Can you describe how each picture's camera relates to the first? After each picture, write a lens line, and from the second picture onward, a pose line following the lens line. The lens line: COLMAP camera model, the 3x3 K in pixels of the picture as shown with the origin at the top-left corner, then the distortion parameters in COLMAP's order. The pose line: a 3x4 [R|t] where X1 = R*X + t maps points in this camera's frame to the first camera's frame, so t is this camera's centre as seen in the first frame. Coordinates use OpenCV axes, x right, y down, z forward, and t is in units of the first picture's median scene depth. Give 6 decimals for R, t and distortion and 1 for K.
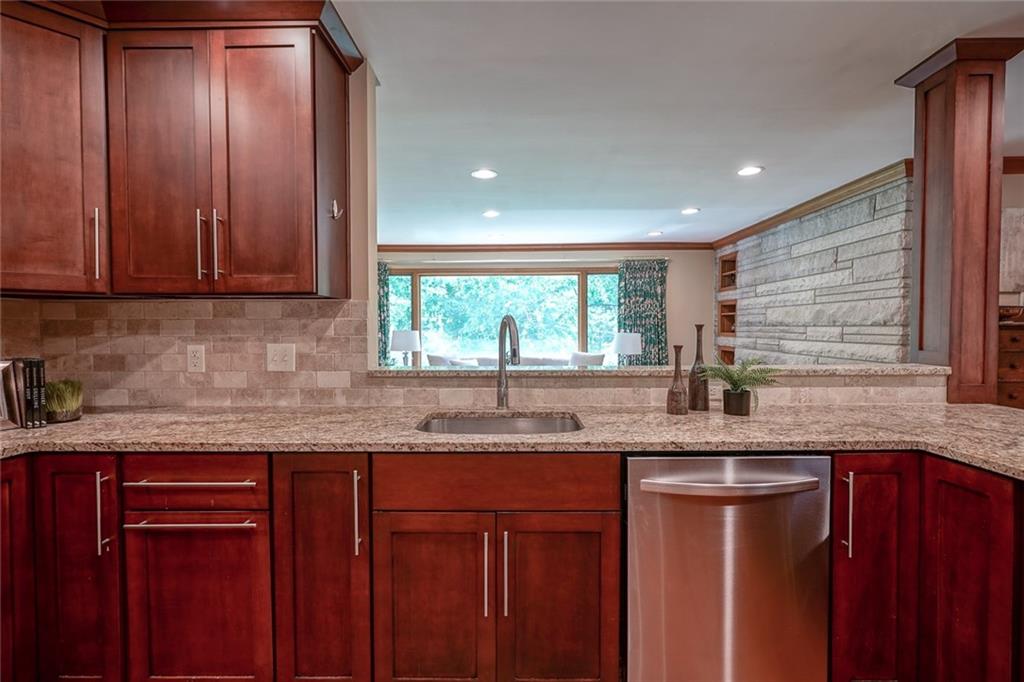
lens RADIAL K [[463.1, 0, 510.7], [0, 463.1, 339.8], [0, 0, 1]] dist [-0.012372, 0.004827]
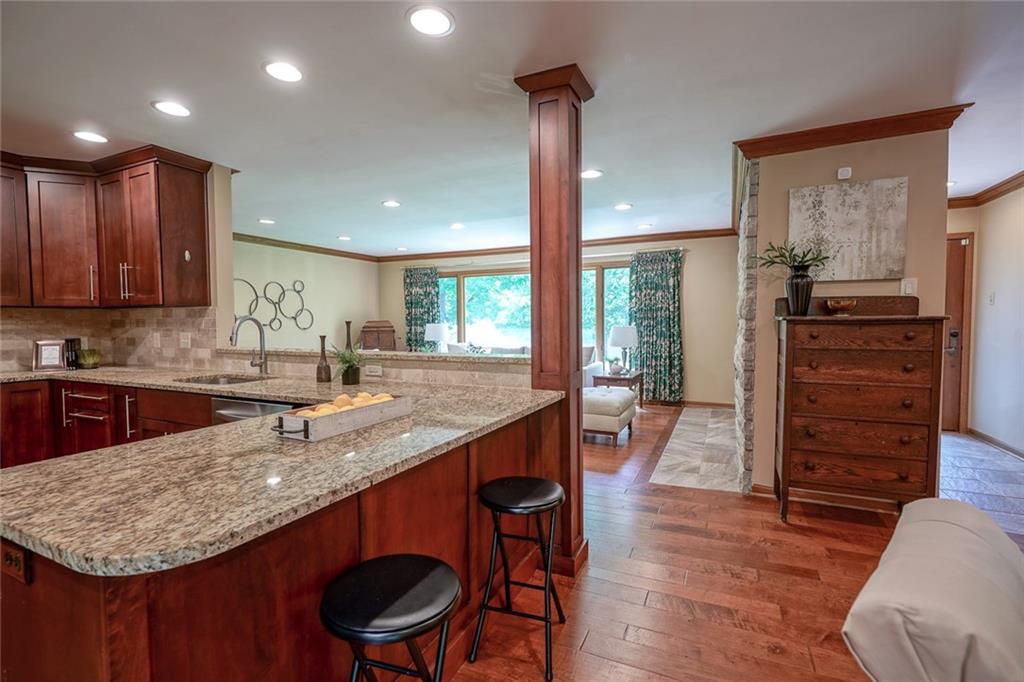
lens RADIAL K [[463.1, 0, 511.4], [0, 463.1, 339.6], [0, 0, 1]] dist [-0.012372, 0.004827]
pose [[0.909946, 0.014958, -0.414458, 0.710572], [-0.007738, 0.999788, 0.019093, -0.003892], [0.414655, -0.014167, 0.909868, -0.042524]]
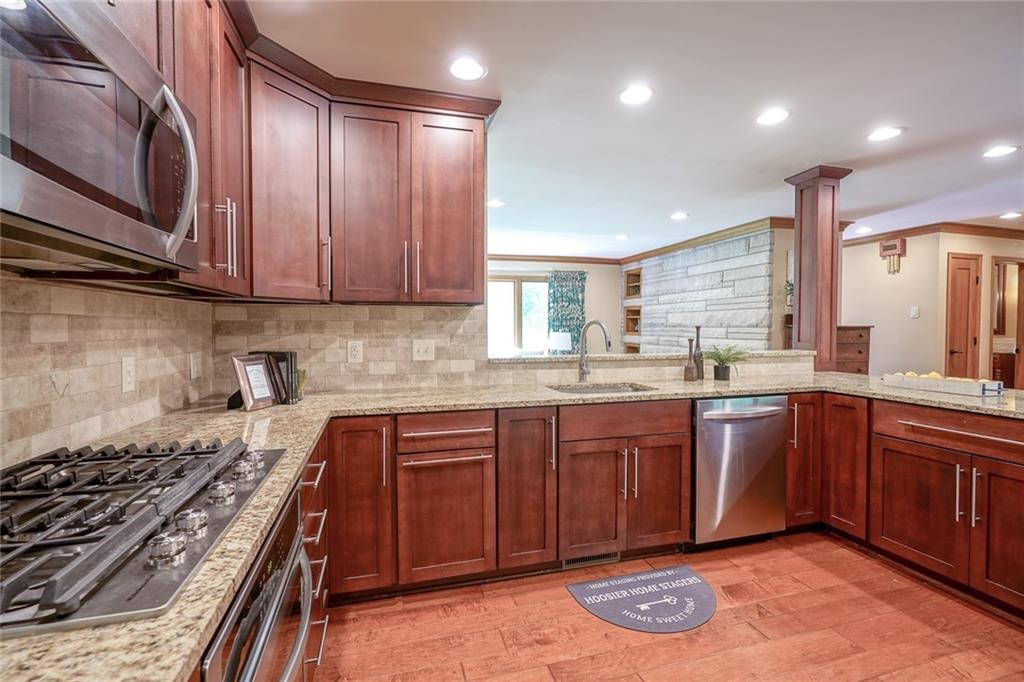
lens RADIAL K [[463.1, 0, 510.8], [0, 463.1, 340.2], [0, 0, 1]] dist [-0.012372, 0.004827]
pose [[0.959020, -0.005781, 0.283279, -0.330646], [0.005723, 0.999983, 0.001034, 0.005248], [-0.283280, 0.000629, 0.959037, -0.177585]]
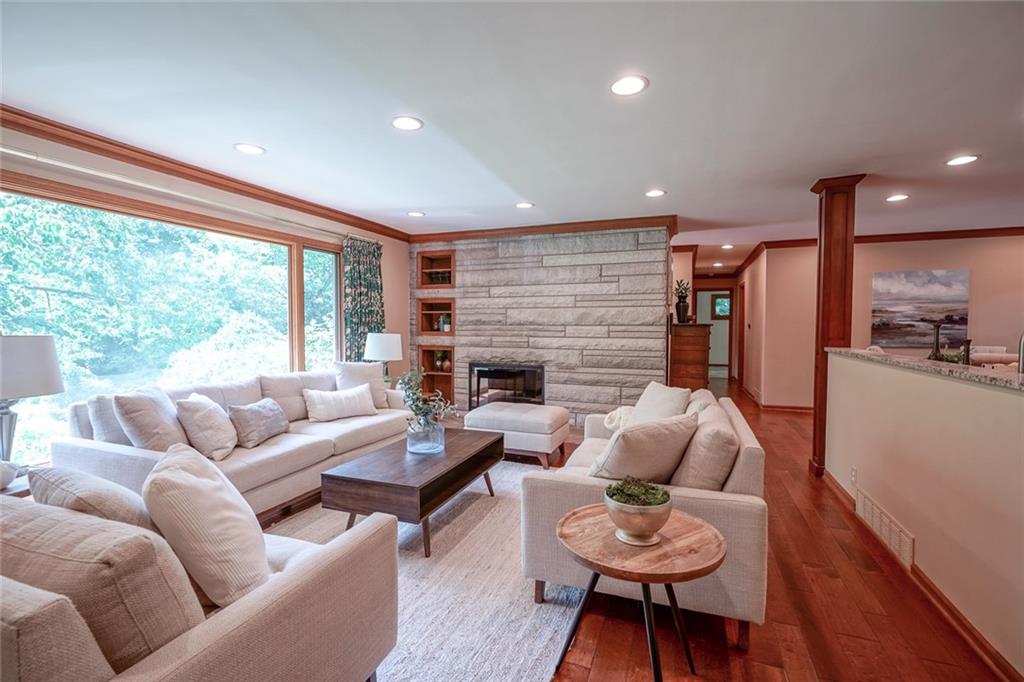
lens RADIAL K [[463.1, 0, 510.6], [0, 463.1, 342.4], [0, 0, 1]] dist [-0.012372, 0.004827]
pose [[0.336513, -0.032462, 0.941119, -0.645694], [0.024359, 0.999371, 0.025761, -0.023088], [-0.941364, 0.014255, 0.337092, 0.851394]]
